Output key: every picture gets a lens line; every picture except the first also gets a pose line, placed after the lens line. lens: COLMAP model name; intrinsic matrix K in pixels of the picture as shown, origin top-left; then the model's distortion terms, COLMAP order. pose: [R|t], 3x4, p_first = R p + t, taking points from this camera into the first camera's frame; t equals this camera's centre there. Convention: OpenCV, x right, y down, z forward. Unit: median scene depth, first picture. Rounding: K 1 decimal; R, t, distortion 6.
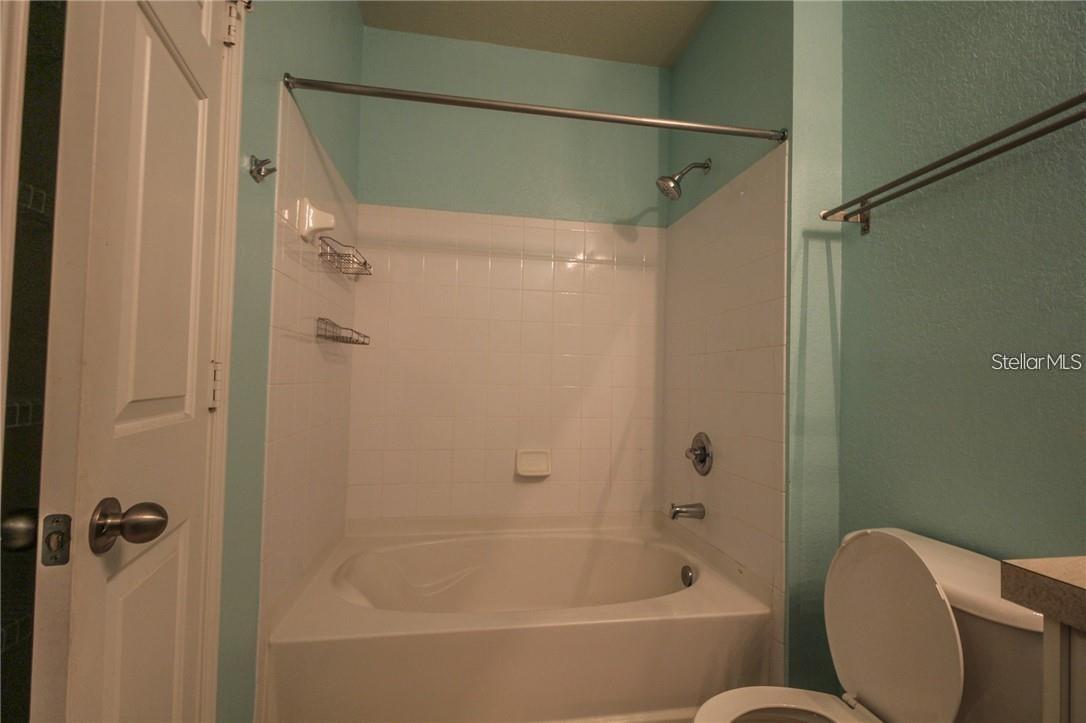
lens RADIAL K [[503.0, 0, 542.8], [0, 503.0, 364.9], [0, 0, 1]] dist [0.011512, -0.000885]
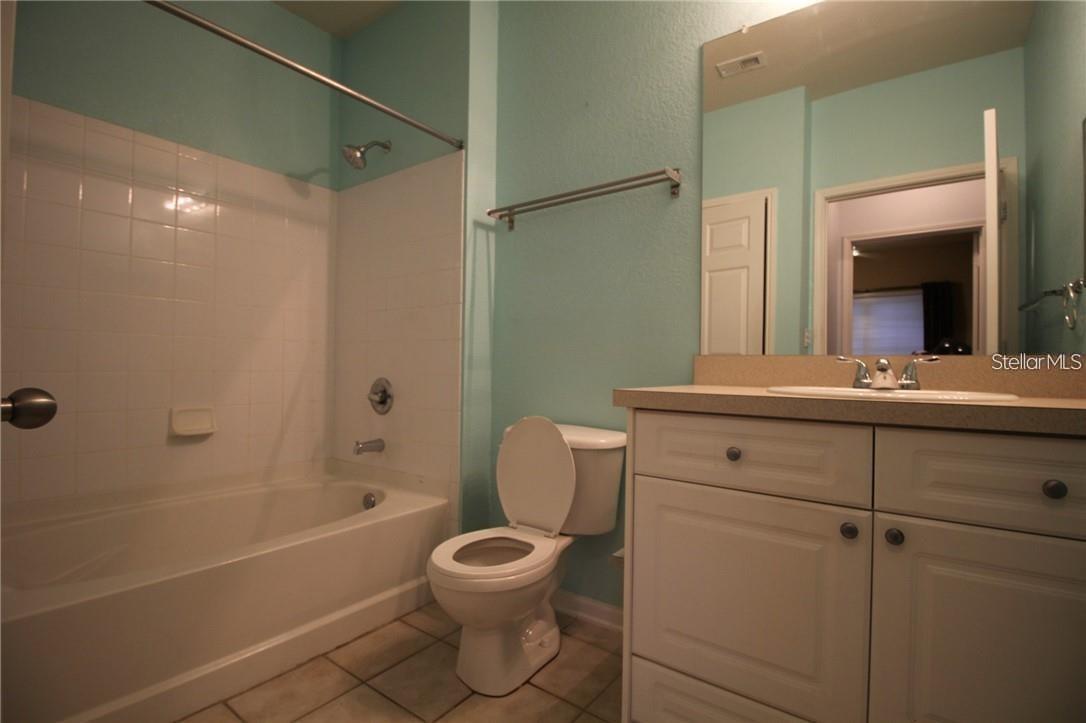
lens RADIAL K [[503.0, 0, 543.0], [0, 503.0, 360.9], [0, 0, 1]] dist [0.011512, -0.000885]
pose [[0.726825, -0.005223, 0.686803, -0.253511], [-0.023472, 0.999198, 0.032439, 0.057589], [-0.686421, -0.039698, 0.726120, -0.117289]]
